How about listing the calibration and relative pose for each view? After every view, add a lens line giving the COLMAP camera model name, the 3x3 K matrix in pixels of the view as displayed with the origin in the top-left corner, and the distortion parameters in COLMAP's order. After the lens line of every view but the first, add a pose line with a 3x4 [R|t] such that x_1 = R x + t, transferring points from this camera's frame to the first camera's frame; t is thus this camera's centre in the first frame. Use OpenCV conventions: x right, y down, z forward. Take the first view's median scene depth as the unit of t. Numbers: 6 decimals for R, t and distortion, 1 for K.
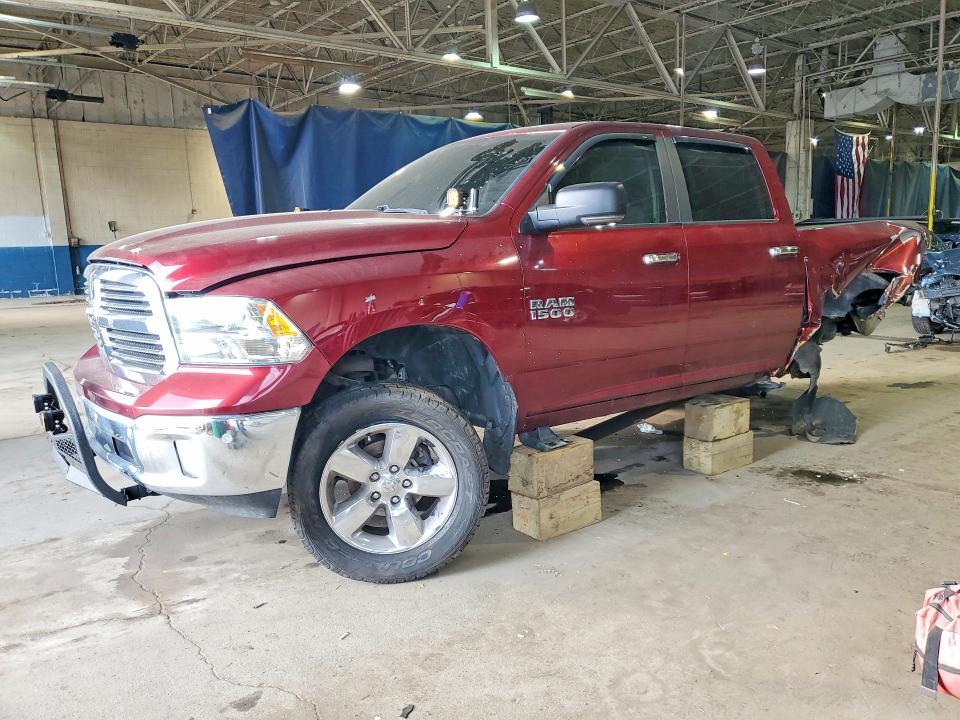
lens RADIAL K [[754.6, 0, 487.8], [0, 754.6, 366.7], [0, 0, 1]] dist [0.023203, -0.009090]
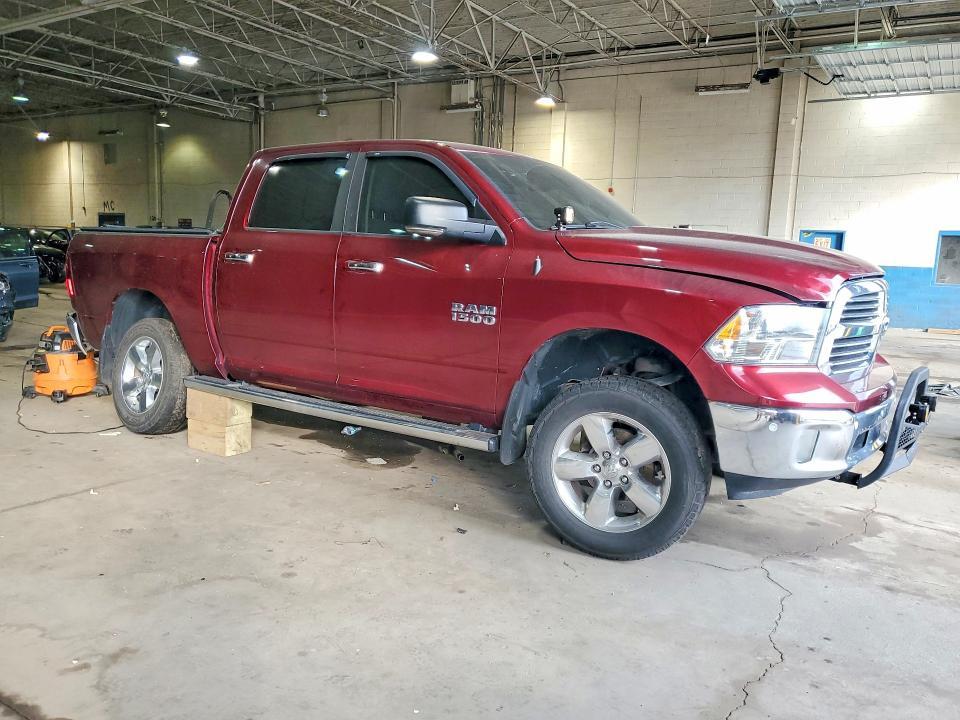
lens RADIAL K [[754.6, 0, 481.1], [0, 754.6, 361.0], [0, 0, 1]] dist [0.023203, -0.009090]
pose [[-0.321692, -0.110269, 0.940401, -1.282750], [0.130378, 0.978576, 0.159345, -0.253791], [-0.937825, 0.173868, -0.300424, 1.746536]]
